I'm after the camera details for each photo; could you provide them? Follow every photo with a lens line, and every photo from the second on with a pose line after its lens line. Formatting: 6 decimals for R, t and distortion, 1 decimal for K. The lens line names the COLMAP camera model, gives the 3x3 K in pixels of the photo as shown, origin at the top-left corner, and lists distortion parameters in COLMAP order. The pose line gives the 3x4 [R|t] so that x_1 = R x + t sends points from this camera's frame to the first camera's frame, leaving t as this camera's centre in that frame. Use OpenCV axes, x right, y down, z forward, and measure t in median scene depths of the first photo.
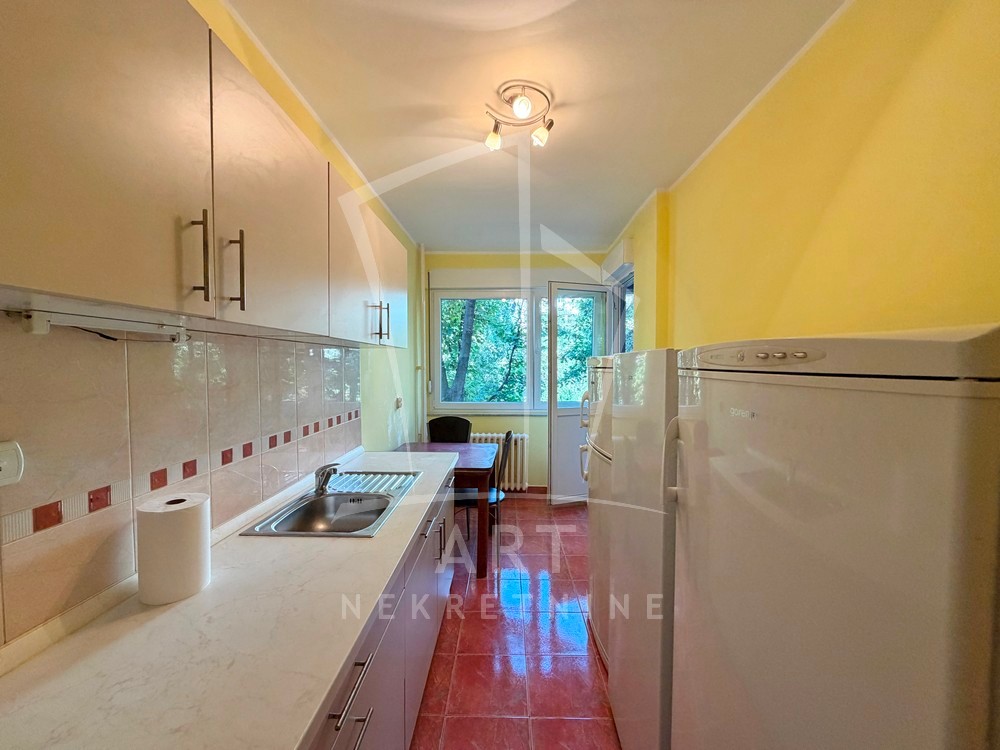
lens RADIAL K [[398.1, 0, 496.7], [0, 398.1, 372.5], [0, 0, 1]] dist [0.002297, -0.000245]
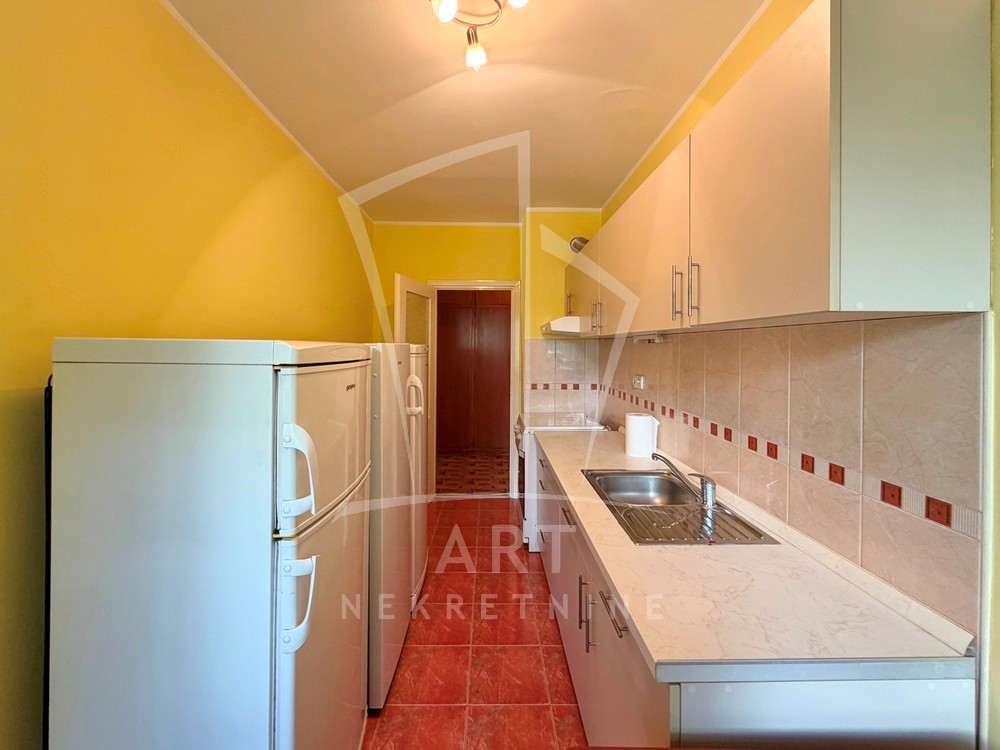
lens RADIAL K [[432.7, 0, 496.7], [0, 432.7, 350.9], [0, 0, 1]] dist [0.009313, -0.000226]
pose [[-0.998777, -0.005297, -0.049150, 0.063504], [-0.006623, 0.999617, 0.026865, -0.058598], [0.048989, 0.027158, -0.998430, 1.970082]]
